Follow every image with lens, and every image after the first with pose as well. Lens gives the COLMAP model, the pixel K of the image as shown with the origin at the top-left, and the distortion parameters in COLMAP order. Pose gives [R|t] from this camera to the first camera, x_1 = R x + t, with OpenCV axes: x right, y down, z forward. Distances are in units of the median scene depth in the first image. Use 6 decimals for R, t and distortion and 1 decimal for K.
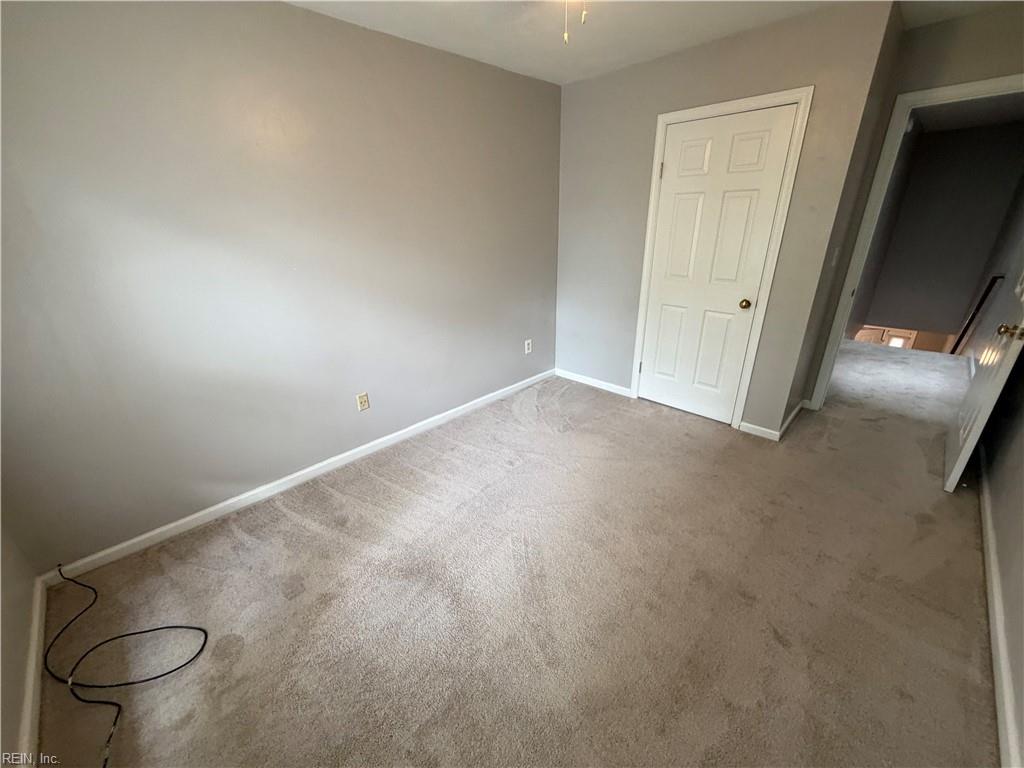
lens RADIAL K [[409.4, 0, 510.7], [0, 409.4, 383.6], [0, 0, 1]] dist [-0.002526, 0.000180]
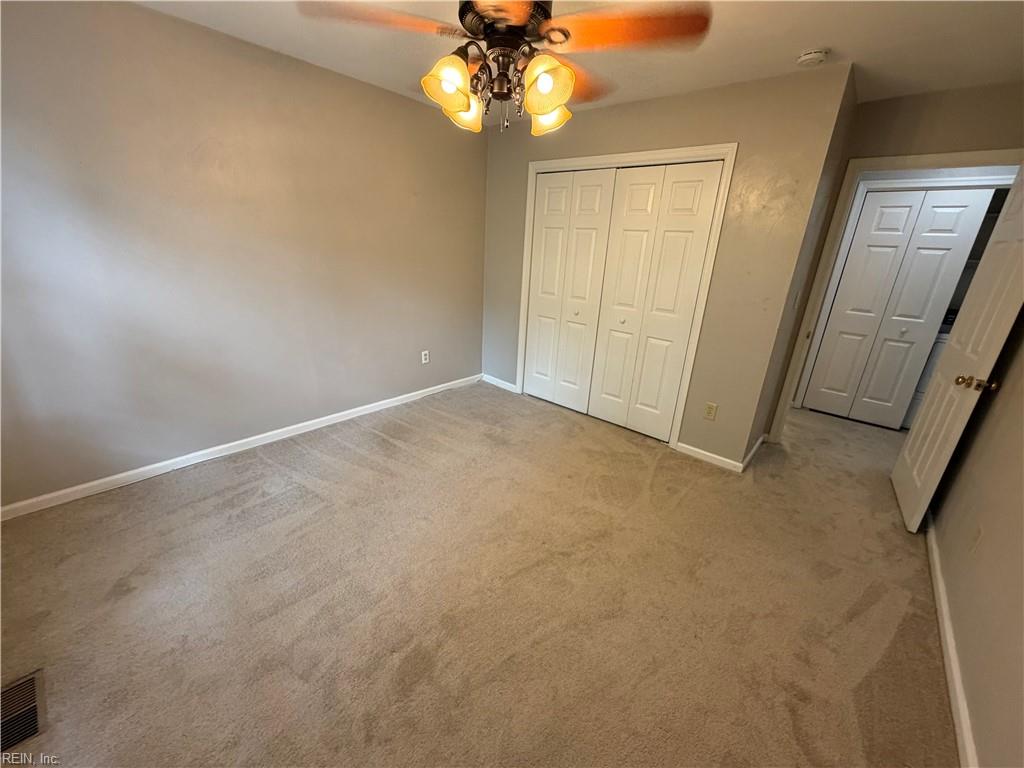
lens RADIAL K [[409.4, 0, 513.5], [0, 409.4, 381.4], [0, 0, 1]] dist [-0.002526, 0.000180]
pose [[0.997263, 0.057158, 0.046898, 0.097779], [-0.054223, 0.996625, -0.061634, 0.031382], [-0.050263, 0.058922, 0.996996, -0.071767]]
